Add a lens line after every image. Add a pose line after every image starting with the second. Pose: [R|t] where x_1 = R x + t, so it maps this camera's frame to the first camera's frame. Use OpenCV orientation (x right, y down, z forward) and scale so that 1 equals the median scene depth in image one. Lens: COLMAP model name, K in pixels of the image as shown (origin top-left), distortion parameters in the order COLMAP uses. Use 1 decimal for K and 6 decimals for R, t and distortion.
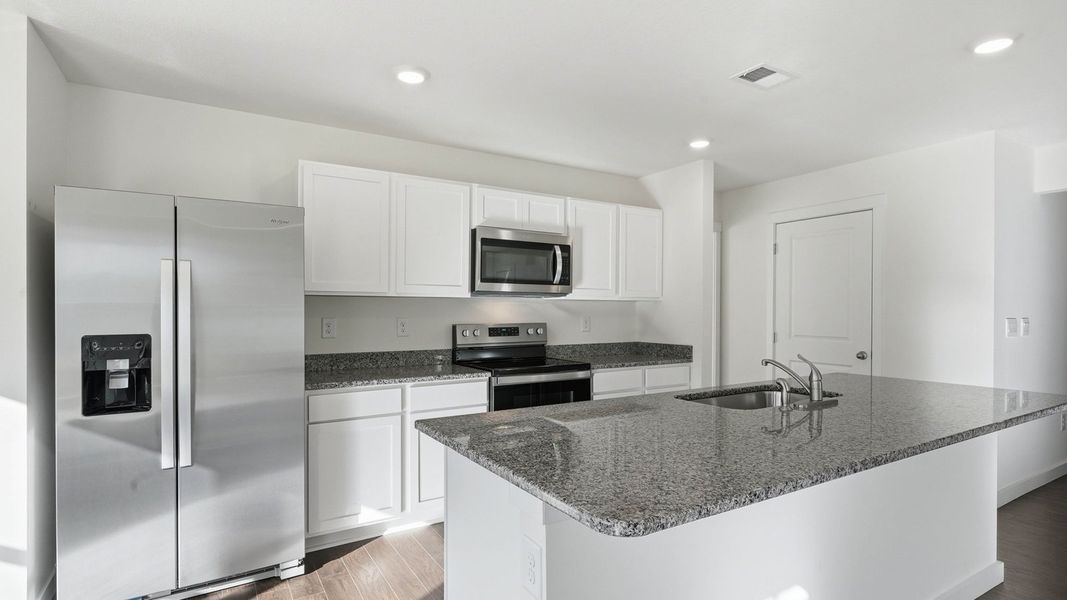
lens RADIAL K [[531.8, 0, 528.3], [0, 531.8, 309.2], [0, 0, 1]] dist [0.003552, 0.001989]
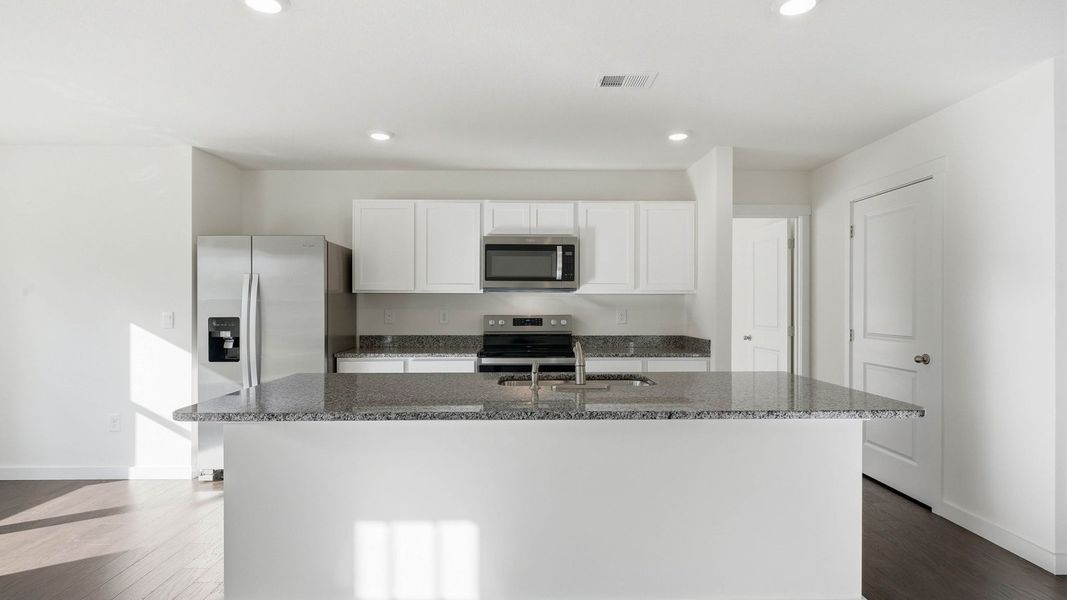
lens RADIAL K [[531.8, 0, 531.5], [0, 531.8, 301.1], [0, 0, 1]] dist [0.003552, 0.001989]
pose [[0.861860, -0.003035, -0.507137, 0.608780], [0.000918, 0.999990, -0.004425, 0.001973], [0.507145, 0.003348, 0.861854, -0.000691]]
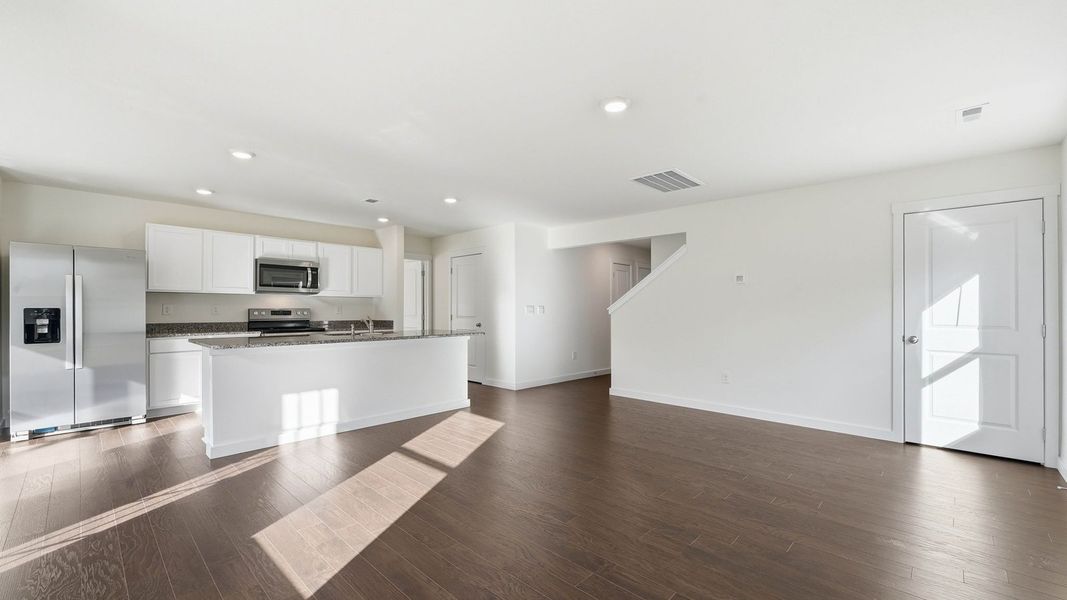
lens RADIAL K [[441.0, 0, 529.5], [0, 441.0, 309.7], [0, 0, 1]] dist [0.001650, -0.000432]
pose [[0.967673, 0.000673, 0.252209, 0.450647], [-0.001149, 0.999998, 0.001744, 0.030299], [-0.252207, -0.001977, 0.967671, -0.797307]]
